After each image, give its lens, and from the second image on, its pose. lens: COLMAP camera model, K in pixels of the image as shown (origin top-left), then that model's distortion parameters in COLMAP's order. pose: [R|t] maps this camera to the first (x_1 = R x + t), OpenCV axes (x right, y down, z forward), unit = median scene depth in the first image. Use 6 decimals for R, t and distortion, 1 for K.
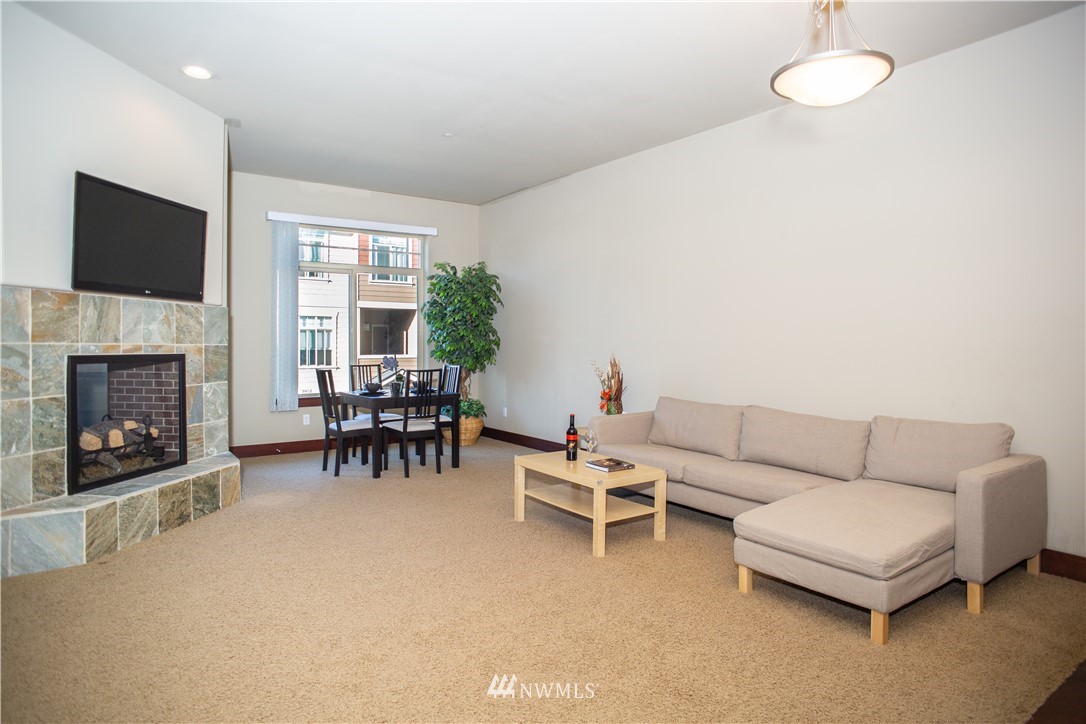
lens RADIAL K [[614.7, 0, 545.4], [0, 614.7, 354.8], [0, 0, 1]] dist [-0.077605, 0.051407]
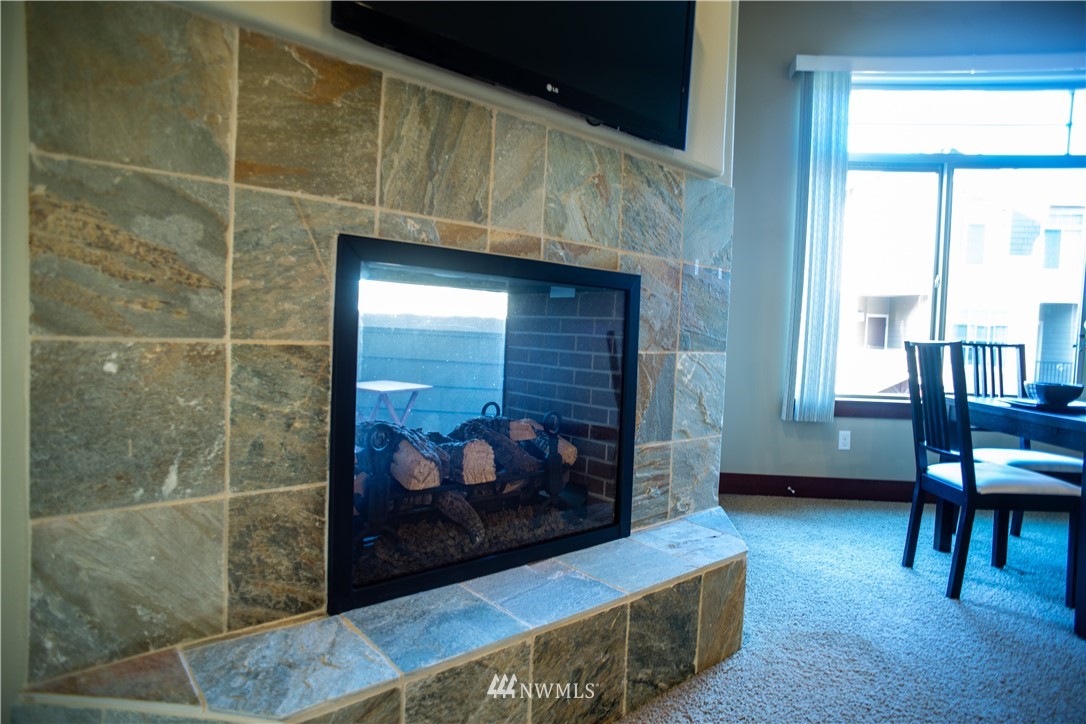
lens RADIAL K [[614.7, 0, 545.4], [0, 614.7, 354.8], [0, 0, 1]] dist [-0.077605, 0.051407]
pose [[0.742609, 0.050249, -0.667837, -0.461675], [-0.047690, 0.998617, 0.022108, 0.060812], [0.668025, 0.015431, 0.743979, 0.818615]]
